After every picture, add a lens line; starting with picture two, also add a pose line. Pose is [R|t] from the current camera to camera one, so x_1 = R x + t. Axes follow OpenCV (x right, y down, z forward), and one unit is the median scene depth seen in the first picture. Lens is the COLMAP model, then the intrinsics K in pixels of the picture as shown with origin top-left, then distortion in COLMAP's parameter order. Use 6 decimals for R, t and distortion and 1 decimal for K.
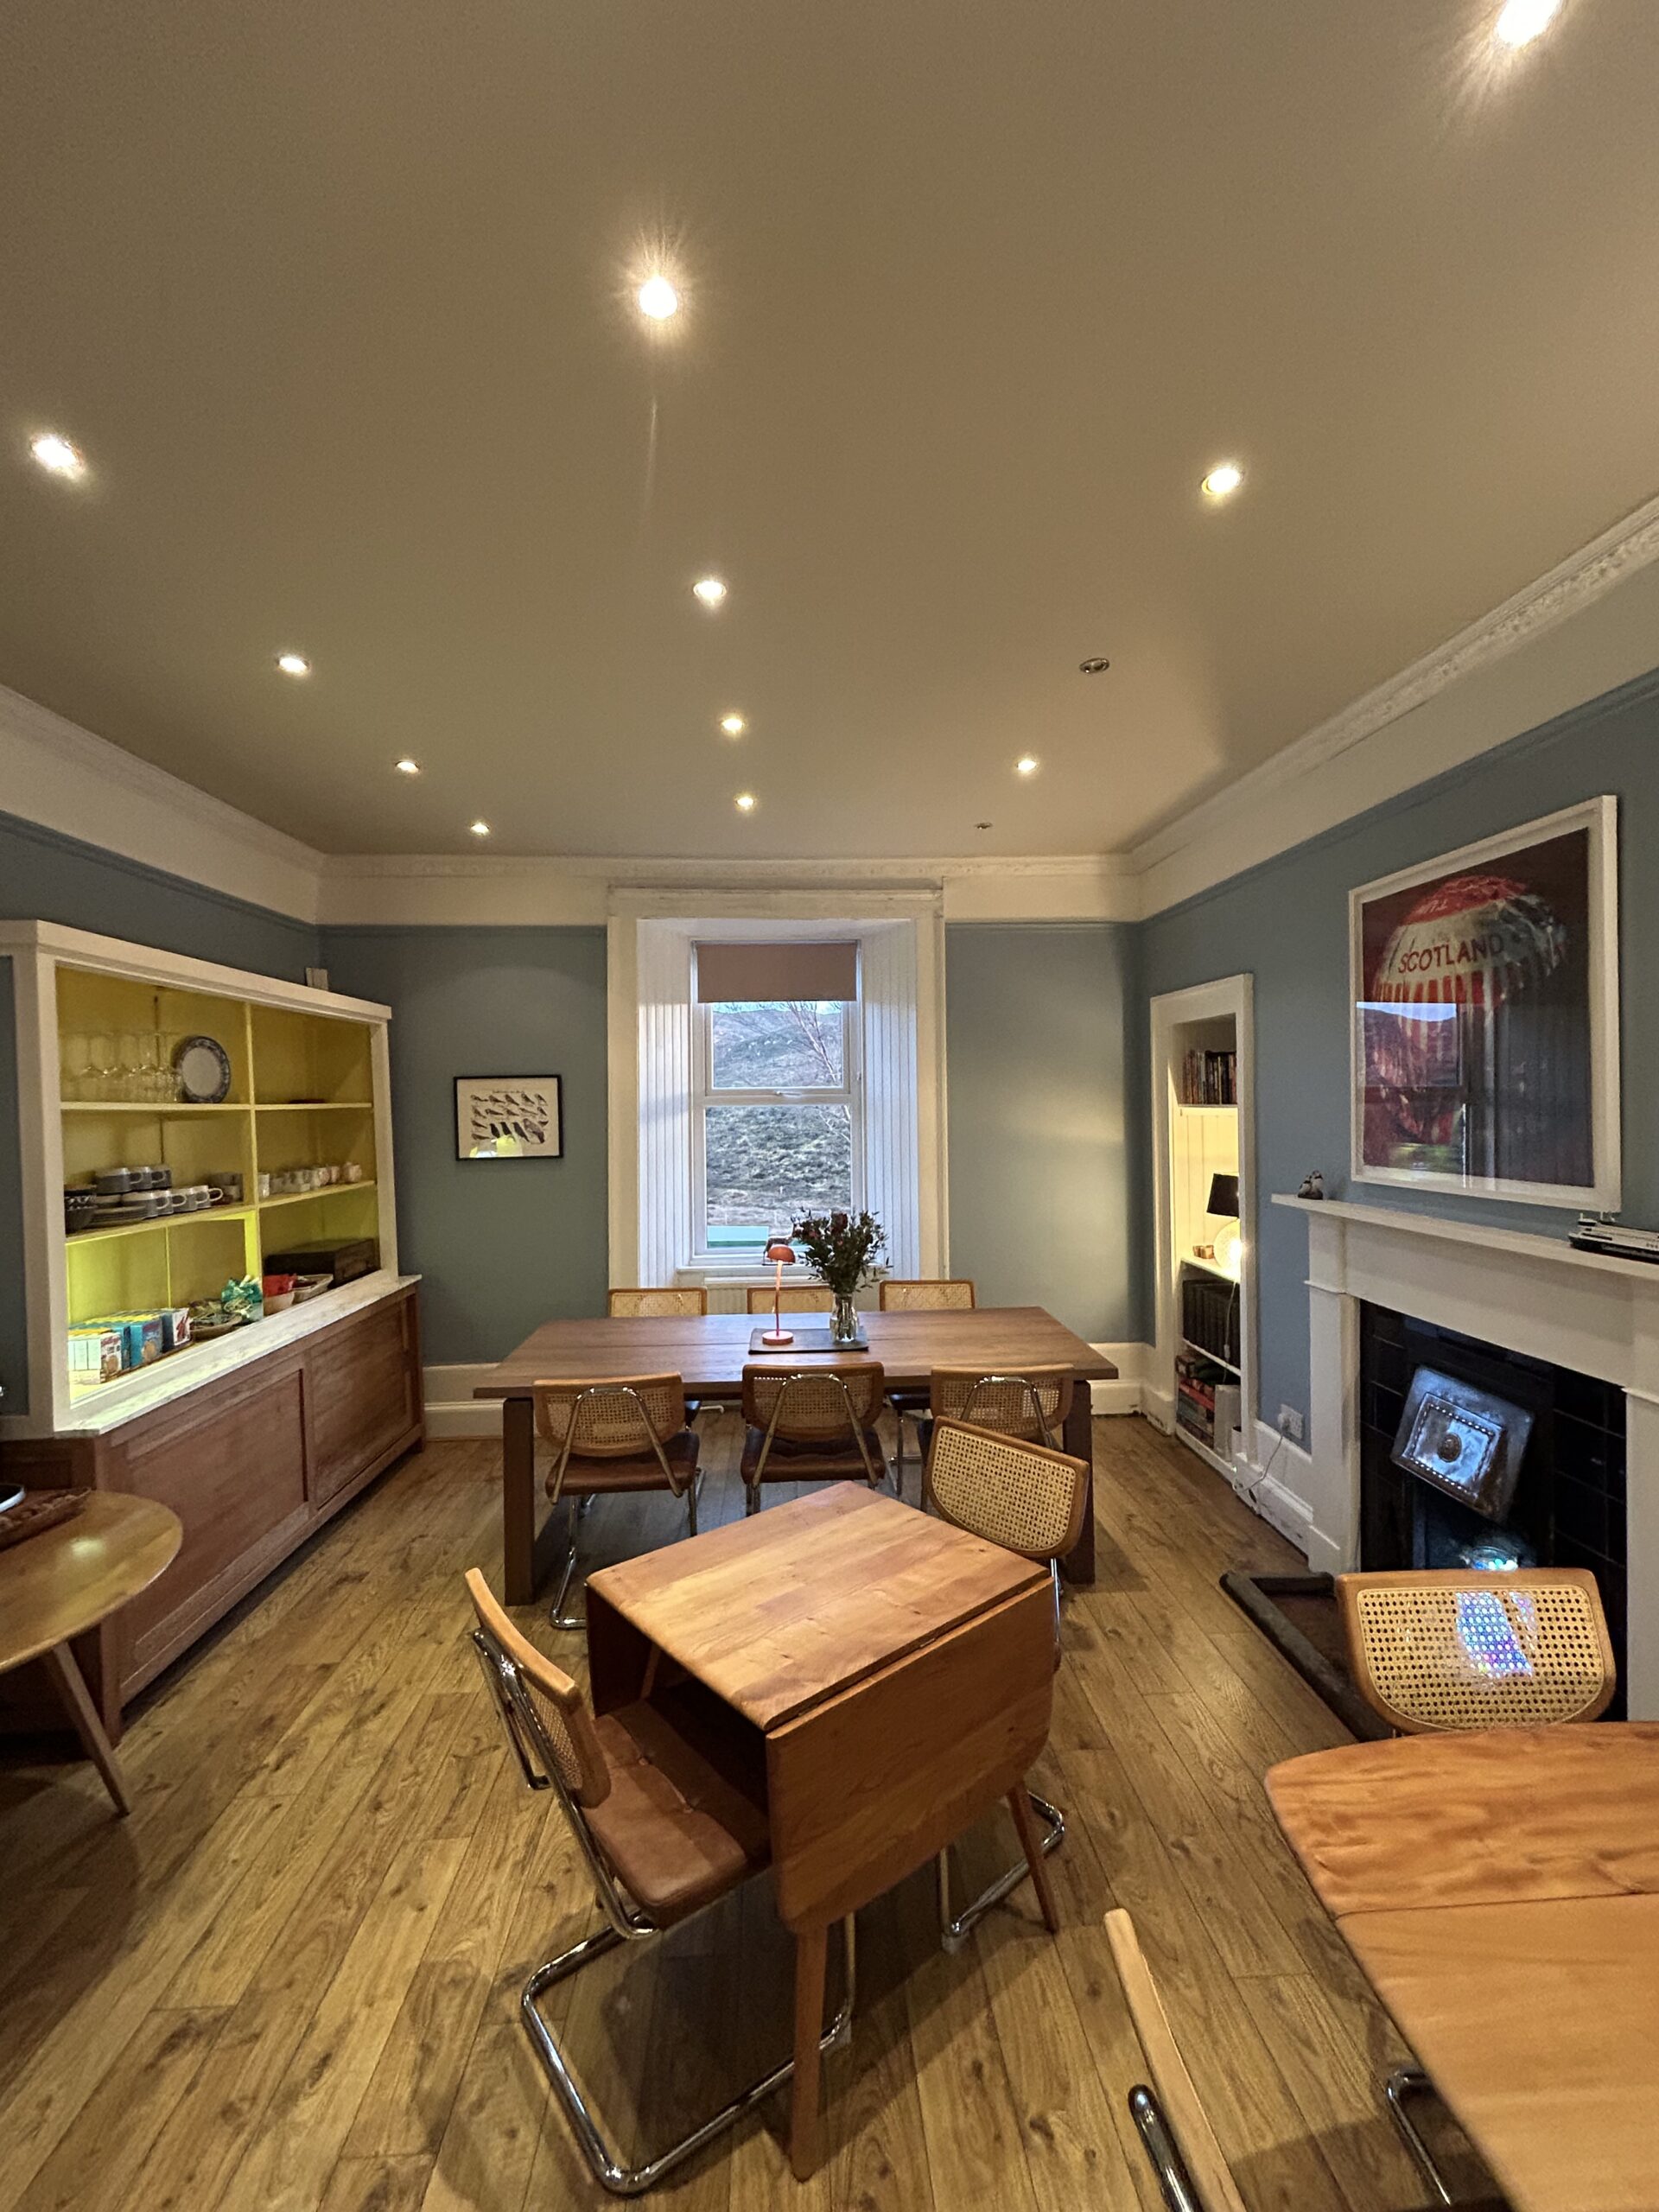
lens RADIAL K [[925.0, 0, 830.2], [0, 925.0, 1113.2], [0, 0, 1]] dist [-0.000207, -0.000248]
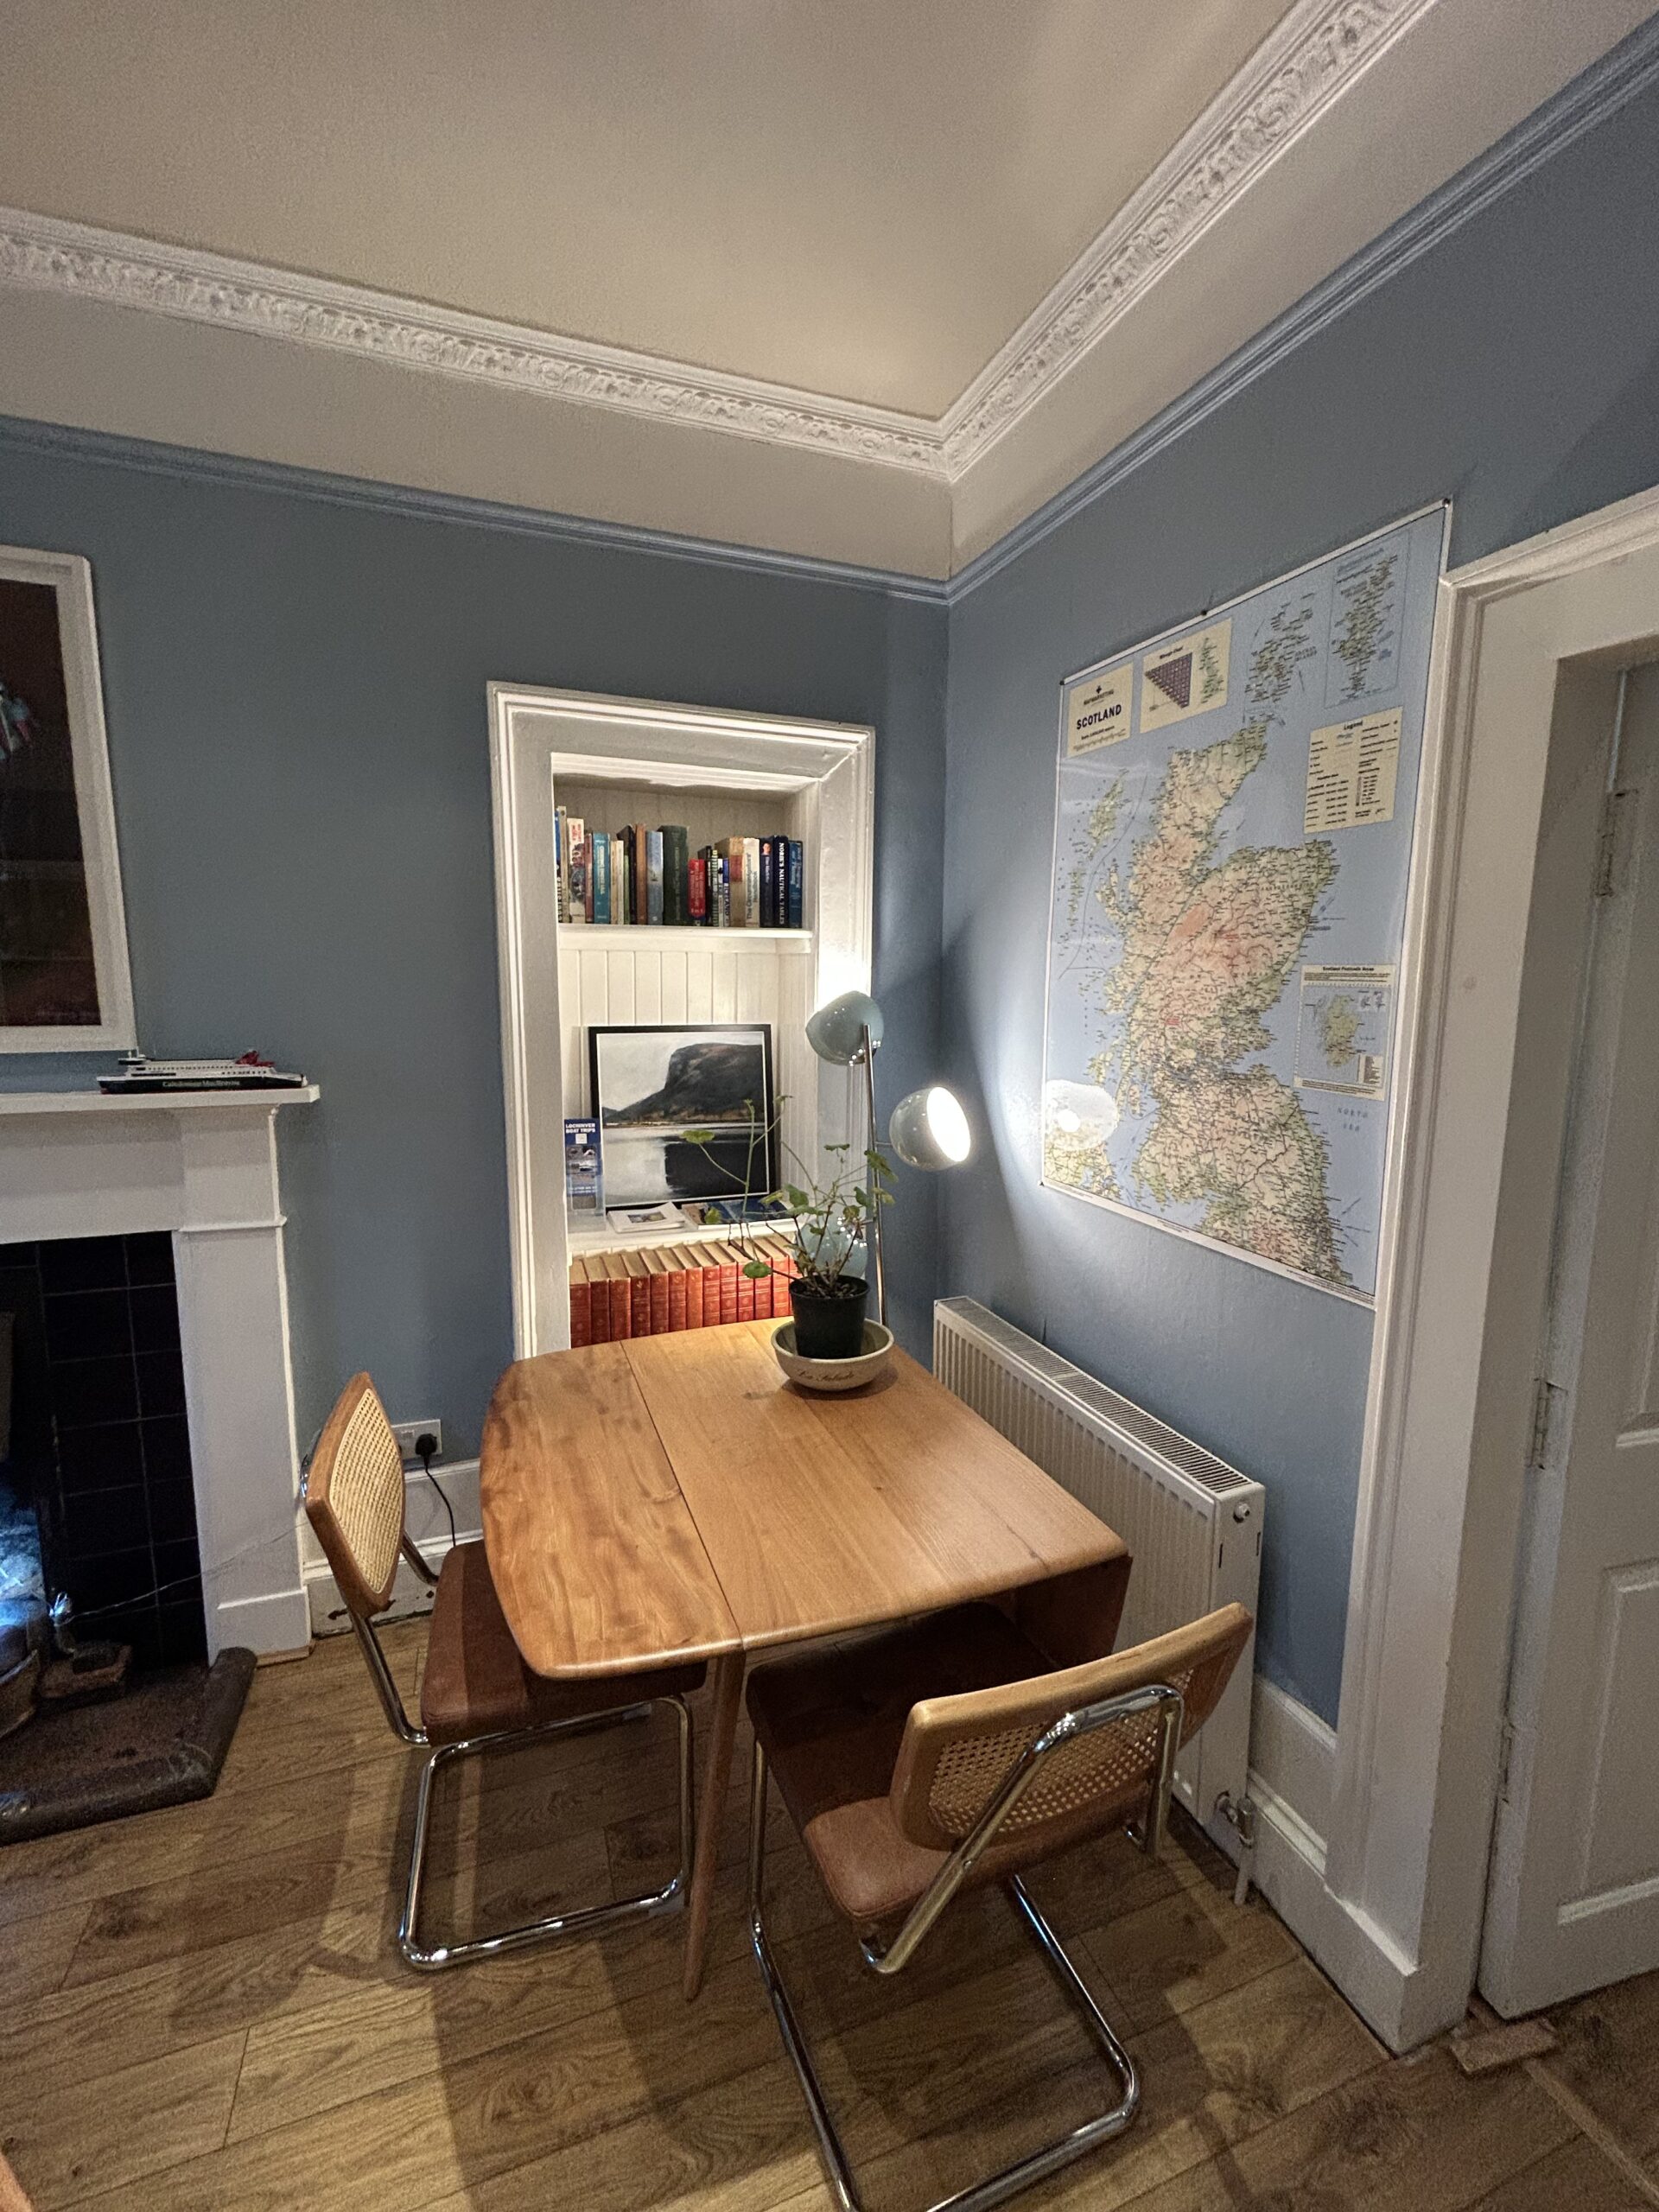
lens RADIAL K [[925.0, 0, 827.9], [0, 925.0, 1109.8], [0, 0, 1]] dist [-0.000207, -0.000248]
pose [[-0.296968, -0.125304, 0.946630, -0.214954], [0.004988, 0.991136, 0.132760, 0.045785], [-0.954875, 0.044147, -0.293710, 0.579748]]
